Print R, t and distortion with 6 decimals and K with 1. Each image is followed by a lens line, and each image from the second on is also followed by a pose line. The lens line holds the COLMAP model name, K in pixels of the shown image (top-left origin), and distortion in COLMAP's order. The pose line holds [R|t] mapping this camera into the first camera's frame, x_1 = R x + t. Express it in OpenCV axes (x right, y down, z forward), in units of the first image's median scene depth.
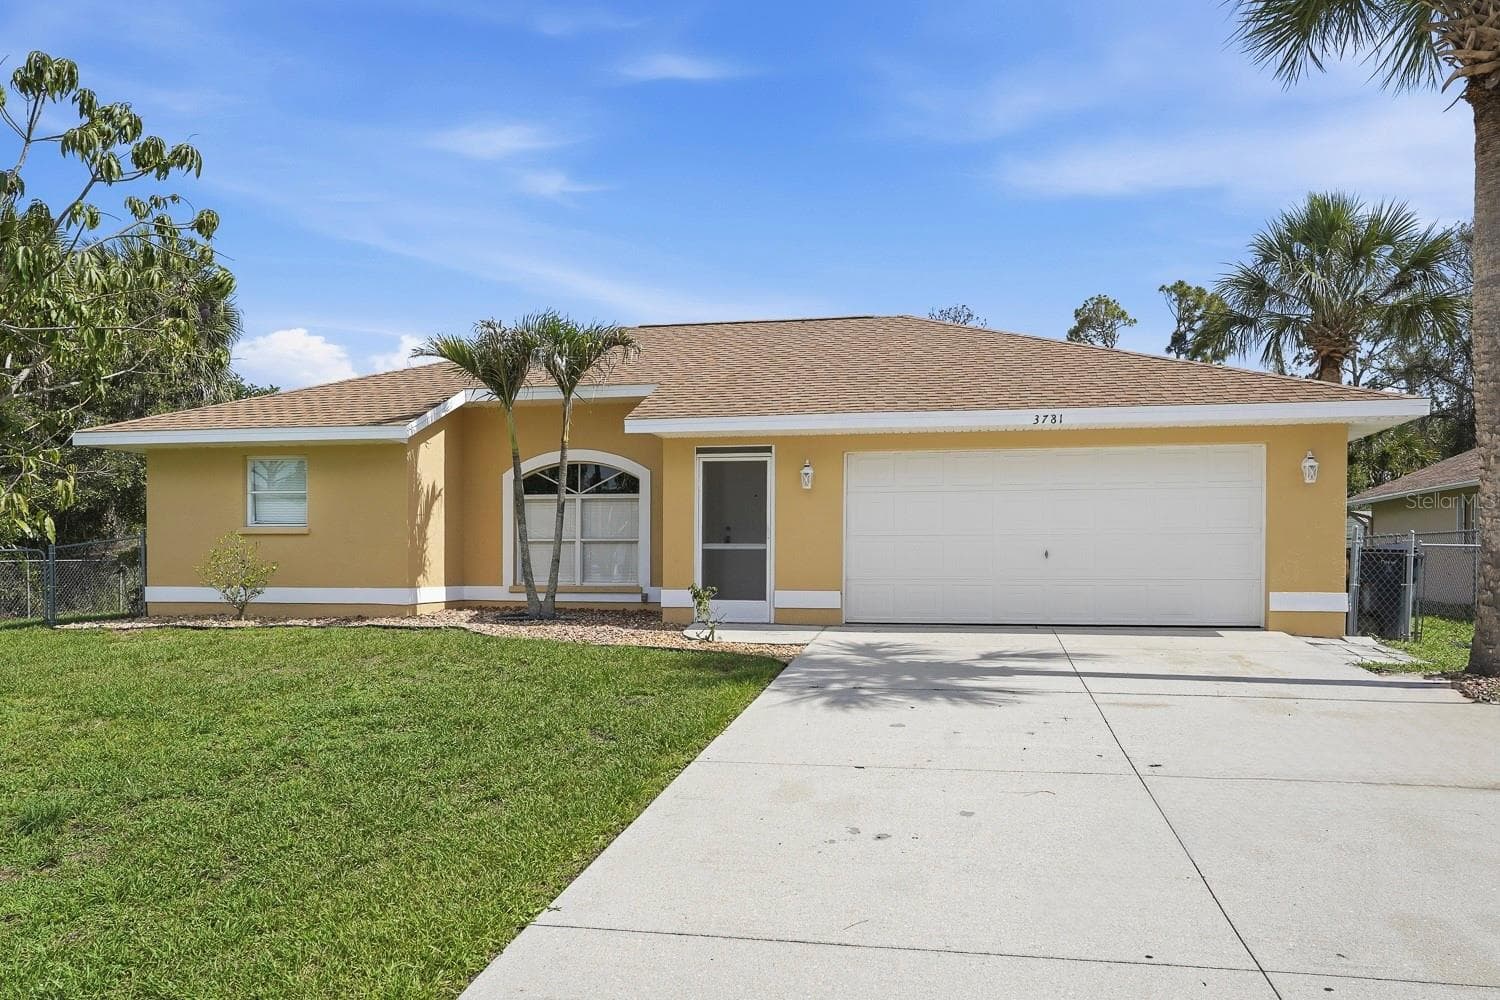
lens RADIAL K [[1109.6, 0, 736.1], [0, 1109.6, 577.0], [0, 0, 1]] dist [0.002594, -0.001607]
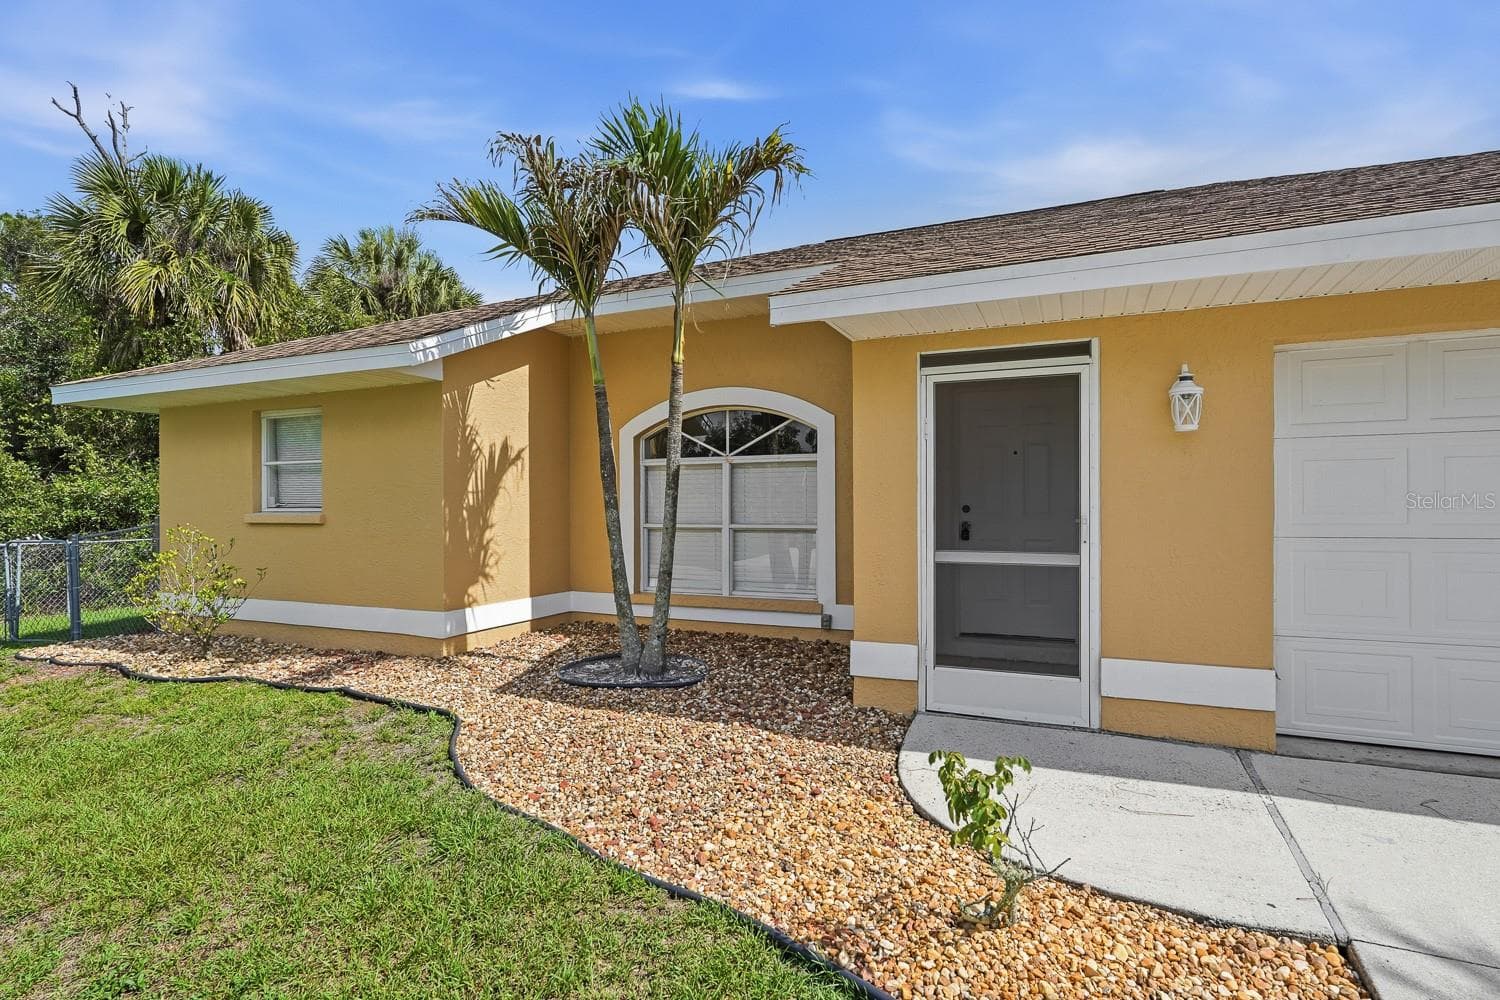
lens RADIAL K [[702.5, 0, 763.8], [0, 702.5, 502.6], [0, 0, 1]] dist [-0.004628, 0.000430]
pose [[0.978846, -0.007060, -0.204476, -0.040564], [0.004391, 0.999899, -0.013504, -0.047572], [0.204551, 0.012320, 0.978778, 0.683193]]
